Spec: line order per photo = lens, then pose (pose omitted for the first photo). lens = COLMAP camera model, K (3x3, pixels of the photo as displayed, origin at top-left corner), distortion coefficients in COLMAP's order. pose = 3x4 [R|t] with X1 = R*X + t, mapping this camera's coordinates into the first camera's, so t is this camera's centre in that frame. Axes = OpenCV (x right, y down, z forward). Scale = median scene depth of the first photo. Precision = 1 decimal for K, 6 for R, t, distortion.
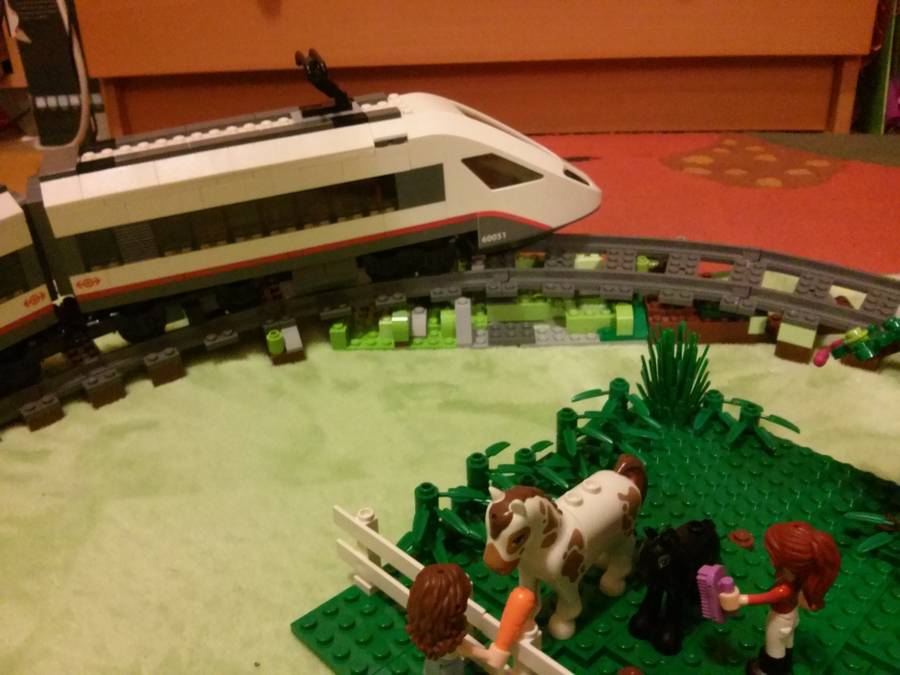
lens RADIAL K [[814.1, 0, 444.5], [0, 814.1, 341.4], [0, 0, 1]] dist [0.061429, -0.273821]
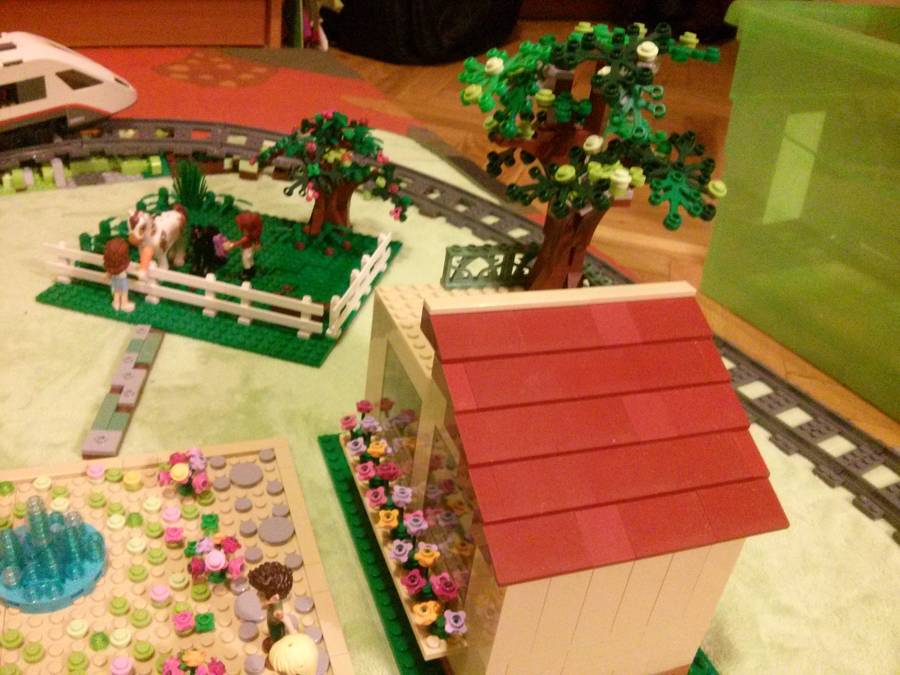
lens RADIAL K [[814.1, 0, 444.5], [0, 814.1, 341.4], [0, 0, 1]] dist [0.061429, -0.273821]
pose [[0.822008, -0.172100, 0.542848, -0.289901], [0.108194, 0.983076, 0.147834, 0.155093], [-0.559104, -0.062788, 0.826717, -0.832403]]
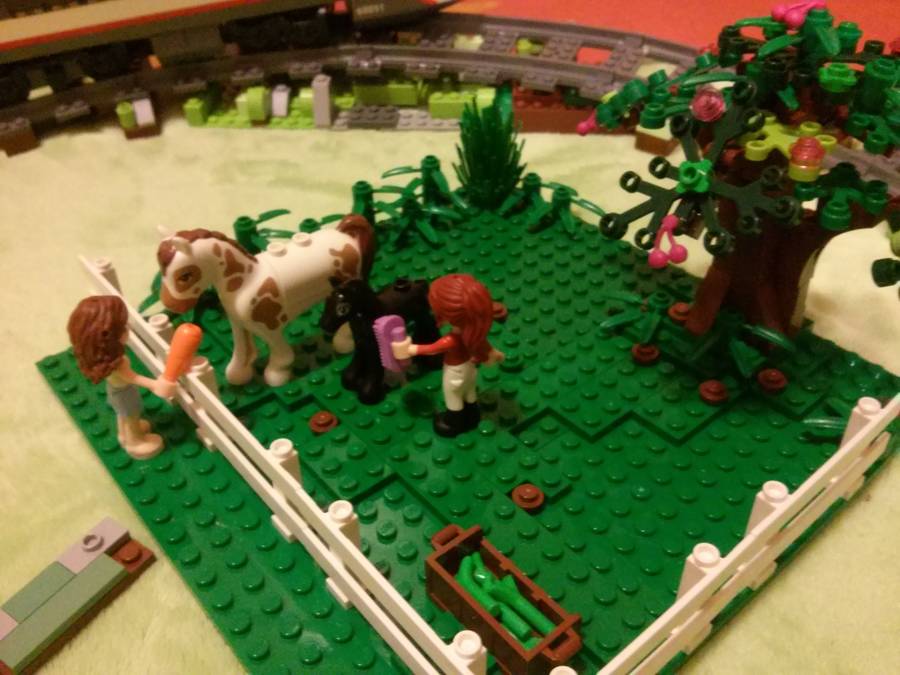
lens RADIAL K [[814.1, 0, 444.5], [0, 814.1, 341.4], [0, 0, 1]] dist [0.061429, -0.273821]
pose [[0.997974, 0.048405, -0.041279, 0.225934], [-0.038740, 0.977106, 0.209196, 0.046468], [0.050460, -0.207173, 0.977002, 0.002138]]
